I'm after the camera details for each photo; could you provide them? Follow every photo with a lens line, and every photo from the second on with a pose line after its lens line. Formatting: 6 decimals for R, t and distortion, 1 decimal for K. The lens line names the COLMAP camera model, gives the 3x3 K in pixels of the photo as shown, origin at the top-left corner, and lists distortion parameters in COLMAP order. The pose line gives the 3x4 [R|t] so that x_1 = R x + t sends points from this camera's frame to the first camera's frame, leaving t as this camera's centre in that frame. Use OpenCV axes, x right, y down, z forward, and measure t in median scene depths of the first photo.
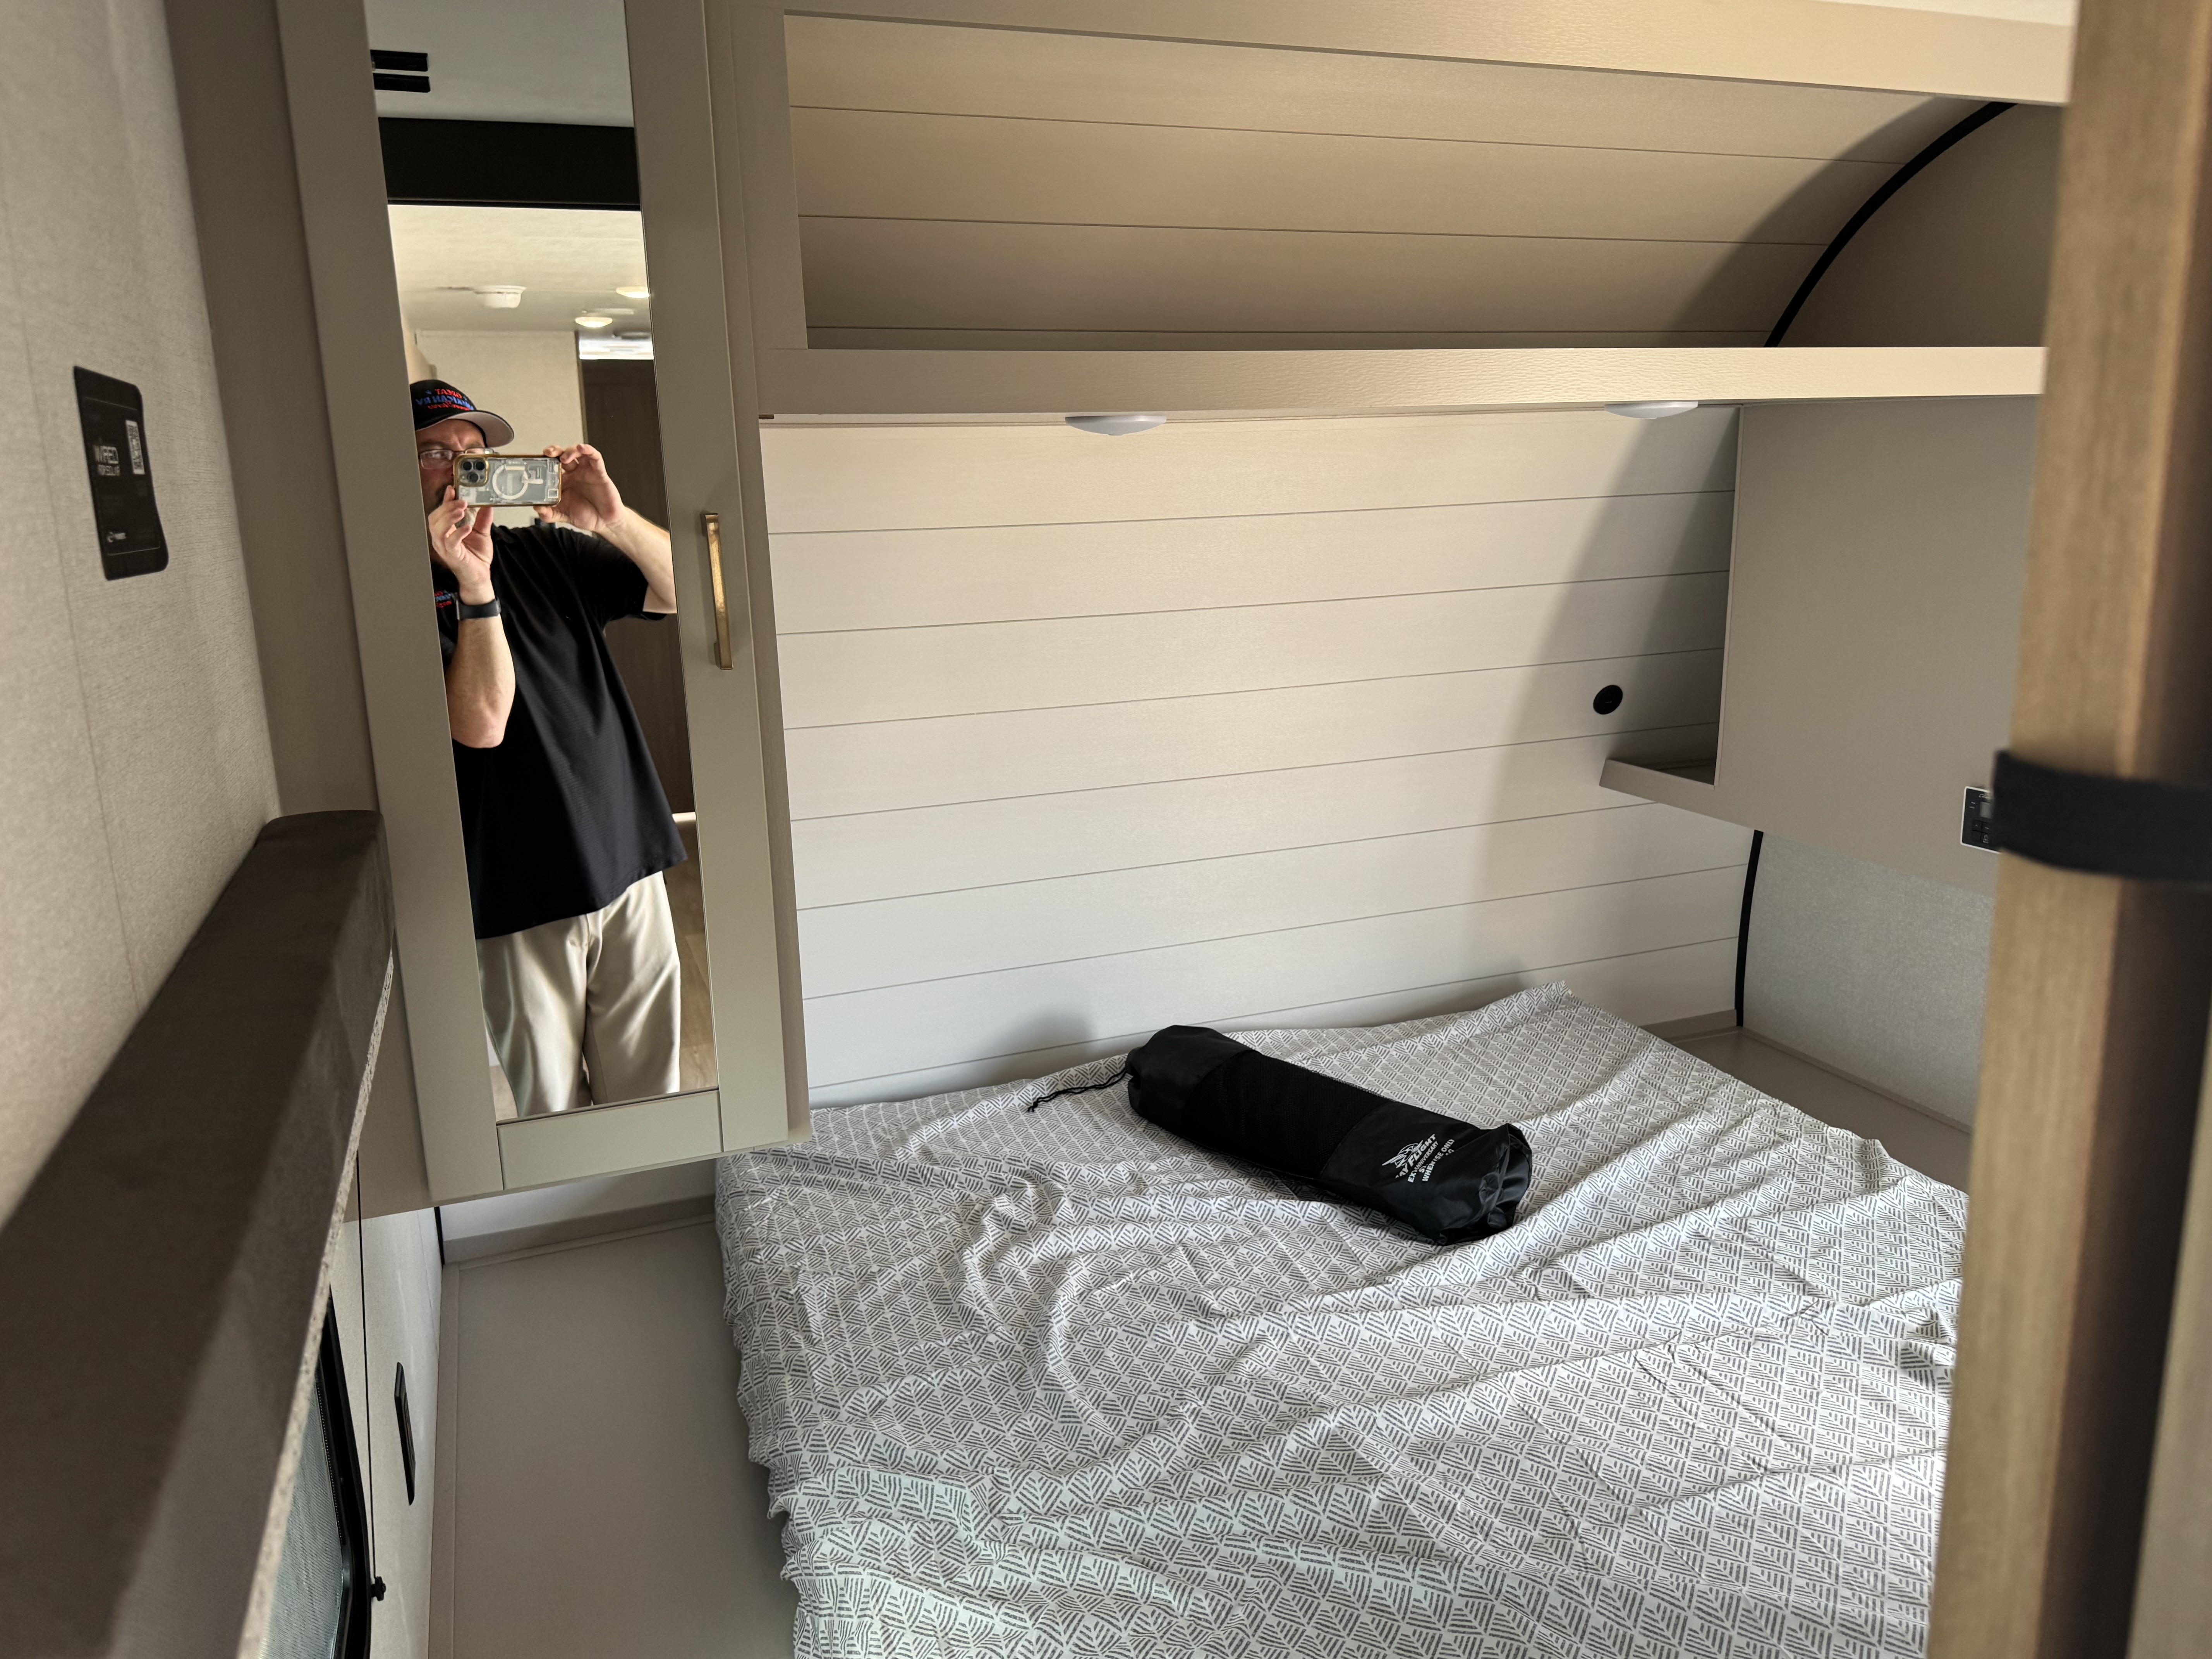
lens RADIAL K [[1568.0, 0, 1106.0], [0, 1568.0, 829.5], [0, 0, 1]] dist [0.000921, 0.000400]
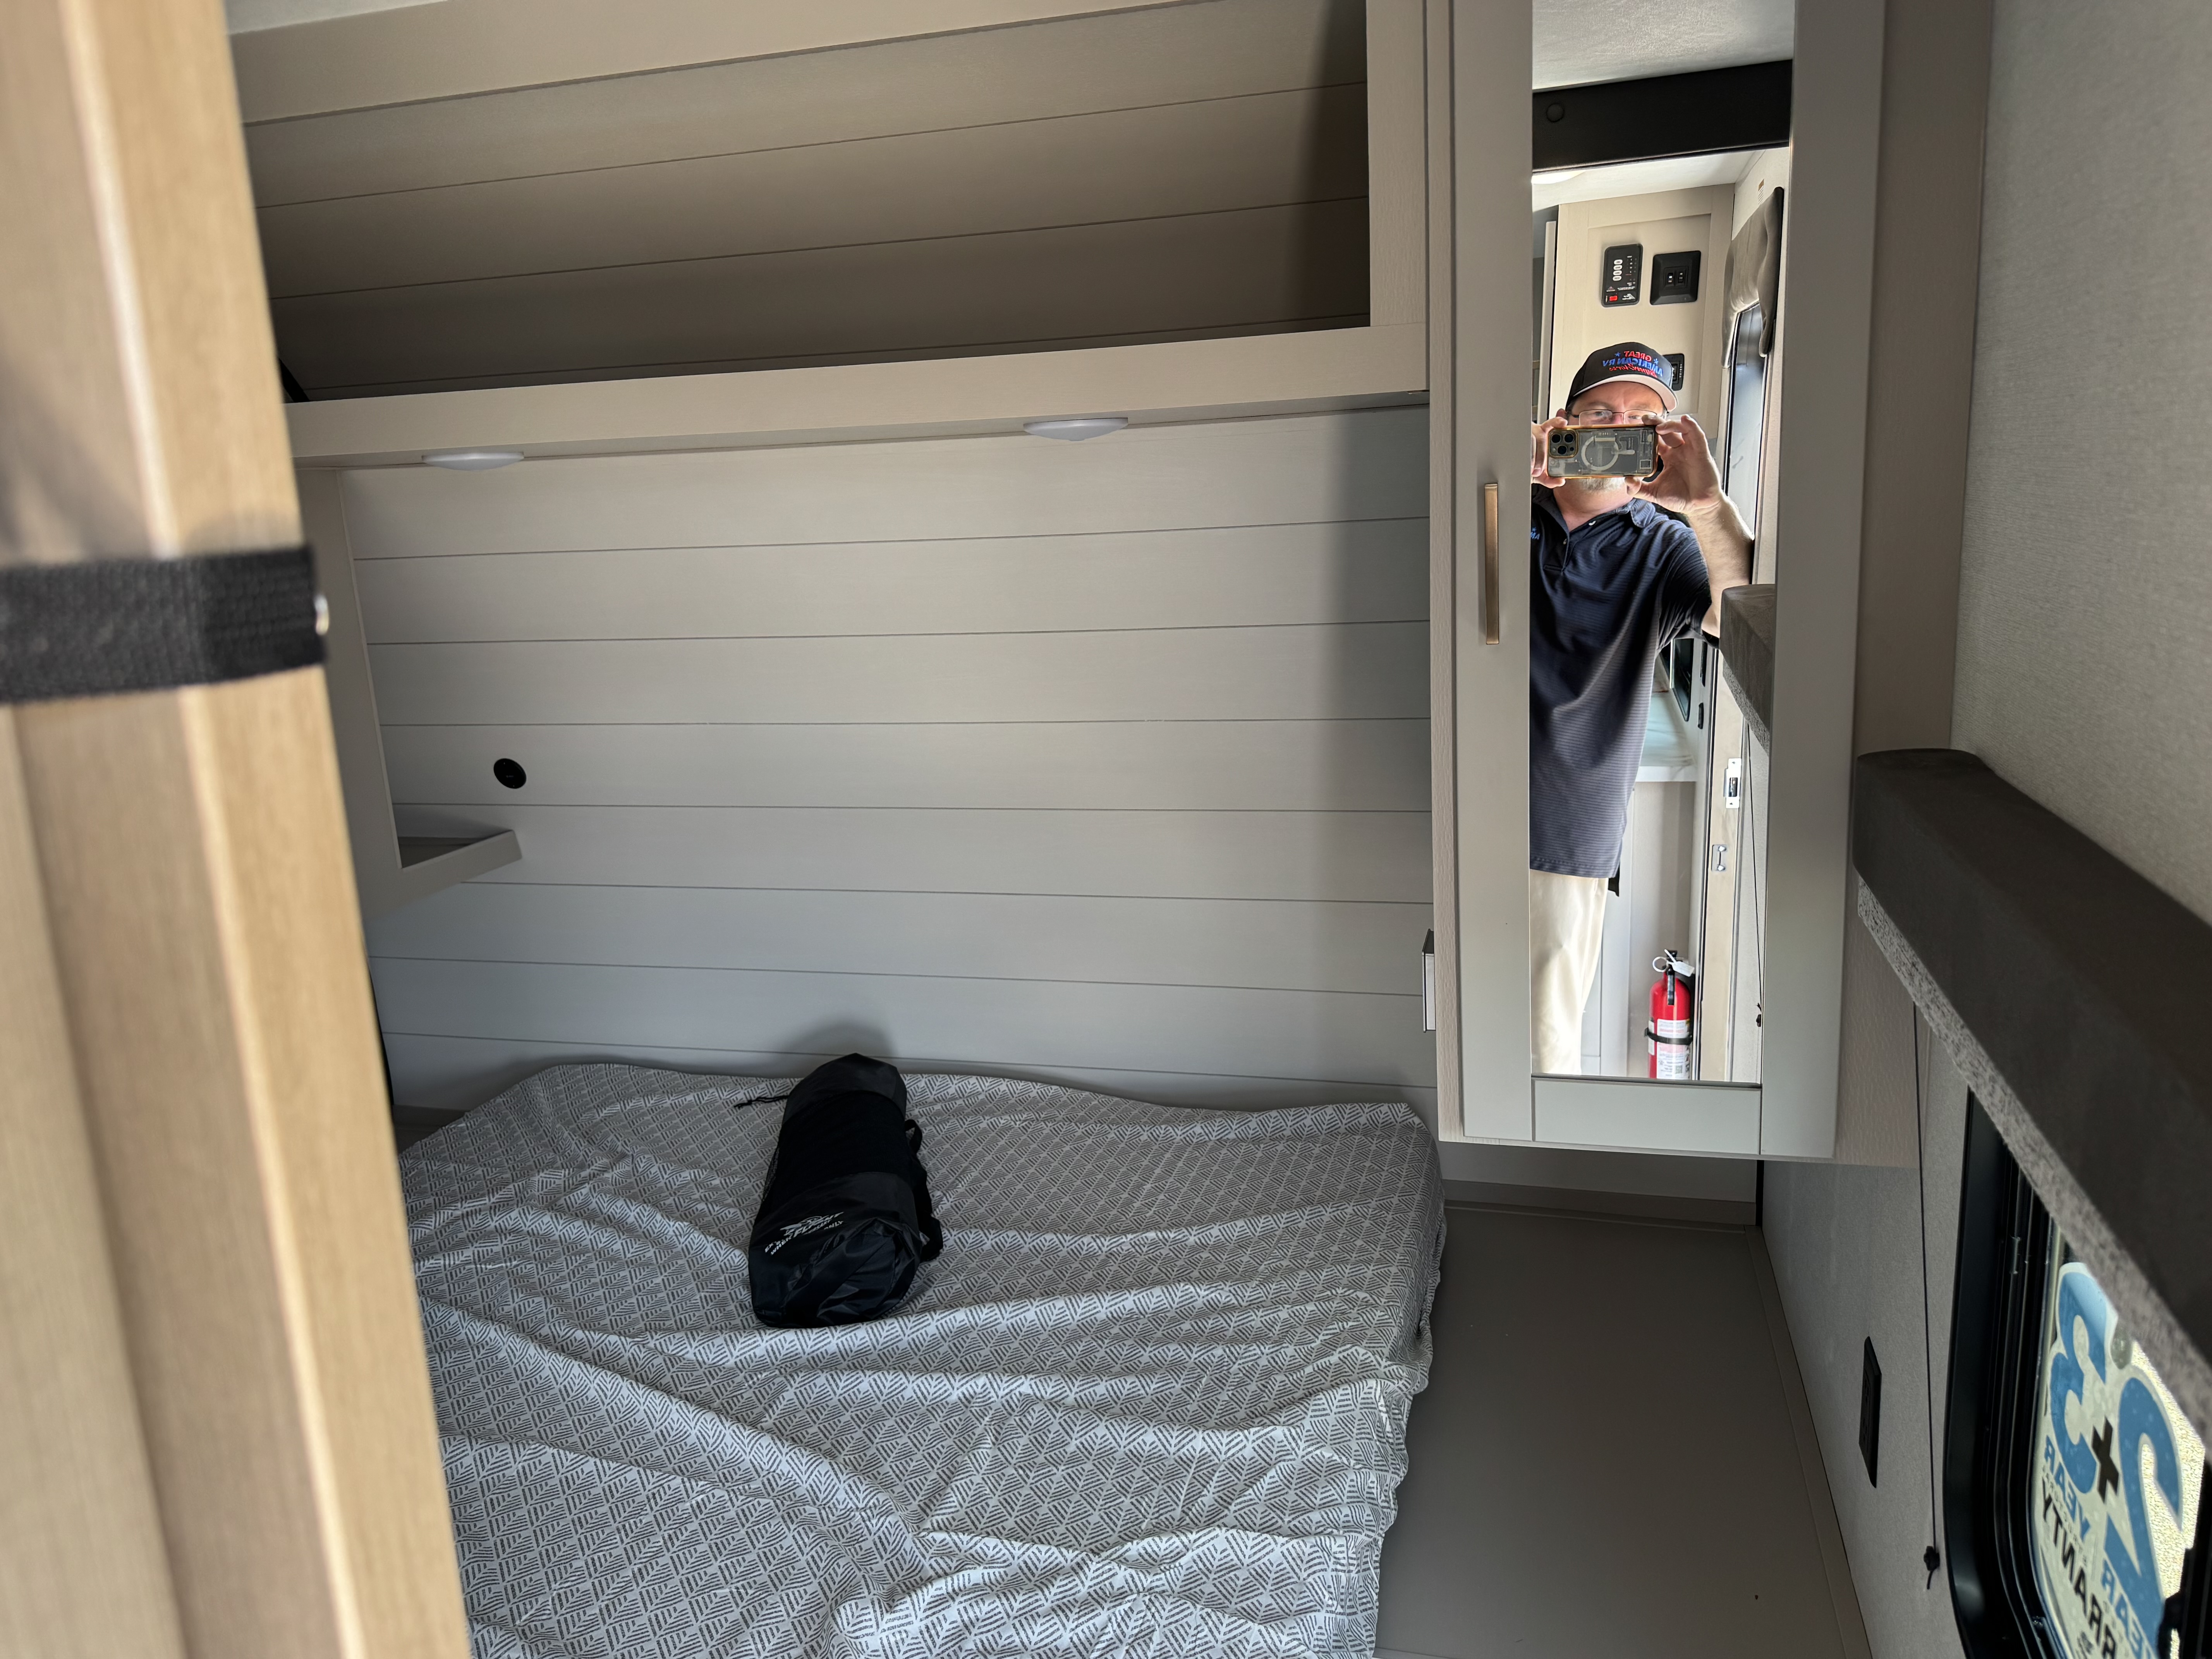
lens RADIAL K [[1566.8, 0, 1112.4], [0, 1566.8, 855.3], [0, 0, 1]] dist [0.164198, -0.268822]
pose [[0.799842, 0.119377, -0.588219, 0.831033], [-0.102096, 0.992799, 0.062658, -0.091263], [0.591463, 0.009939, 0.806271, 0.304923]]
